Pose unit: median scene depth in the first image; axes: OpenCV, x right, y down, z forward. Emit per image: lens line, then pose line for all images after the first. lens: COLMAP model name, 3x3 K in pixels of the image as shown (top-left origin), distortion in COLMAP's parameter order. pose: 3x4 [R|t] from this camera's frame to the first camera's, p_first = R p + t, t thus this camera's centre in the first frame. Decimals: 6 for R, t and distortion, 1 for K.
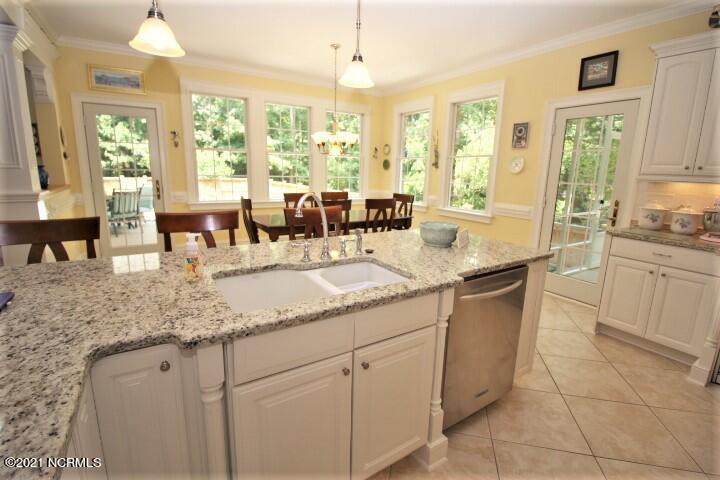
lens RADIAL K [[333.4, 0, 364.2], [0, 333.4, 236.9], [0, 0, 1]] dist [0.000293, -0.012959]
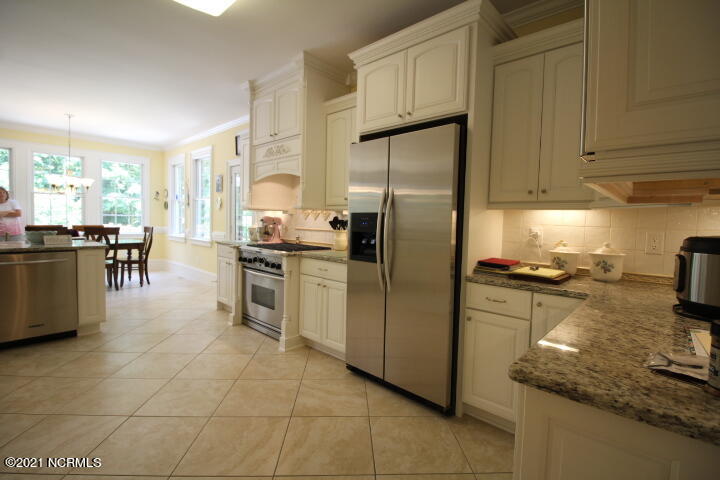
lens RADIAL K [[333.4, 0, 364.2], [0, 333.4, 236.9], [0, 0, 1]] dist [0.000293, -0.012959]
pose [[0.964567, -0.010633, 0.263624, 0.685821], [0.048749, 0.989166, -0.138471, 0.149999], [-0.259296, 0.146416, 0.954635, -0.491867]]
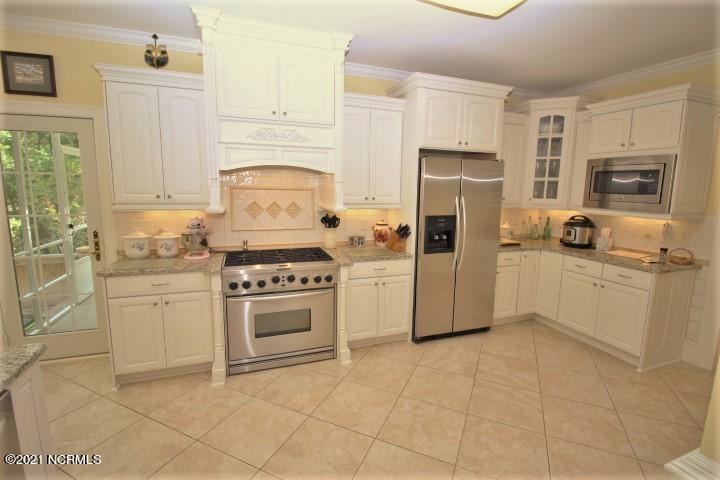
lens RADIAL K [[333.4, 0, 364.2], [0, 333.4, 236.9], [0, 0, 1]] dist [0.000293, -0.012959]
pose [[0.202180, -0.165371, 0.965285, 0.045575], [0.180653, 0.975024, 0.129201, -0.065242], [-0.962542, 0.148260, 0.227005, 0.095071]]
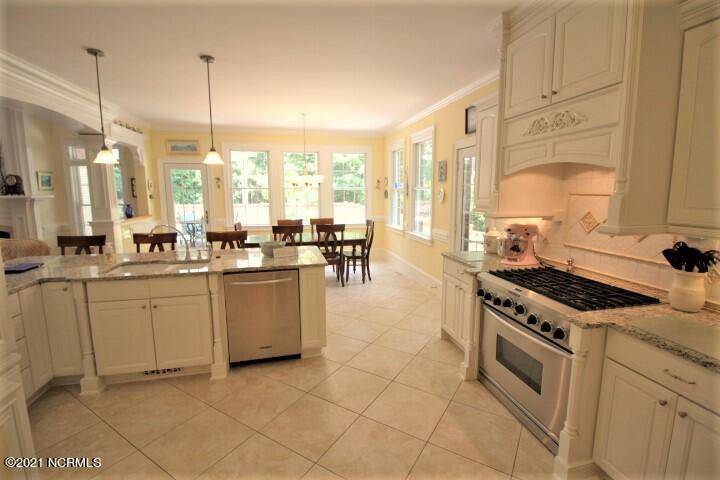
lens RADIAL K [[333.4, 0, 364.2], [0, 333.4, 236.9], [0, 0, 1]] dist [0.000293, -0.012959]
pose [[0.944427, 0.017921, -0.328234, 0.594724], [-0.038912, 0.997587, -0.057496, 0.004268], [0.326411, 0.067073, 0.942845, -0.180495]]
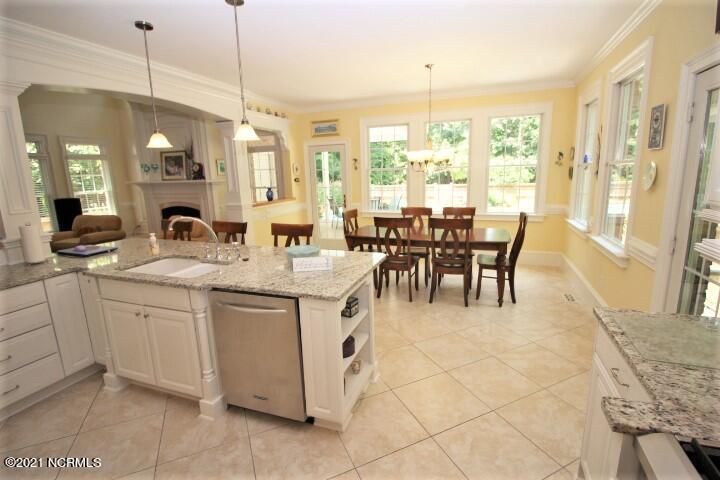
lens RADIAL K [[333.4, 0, 364.2], [0, 333.4, 236.9], [0, 0, 1]] dist [0.000293, -0.012959]
pose [[0.601375, 0.109826, -0.791382, 0.634210], [-0.116941, 0.991939, 0.048795, -0.079235], [0.790362, 0.063201, 0.609371, 0.247242]]
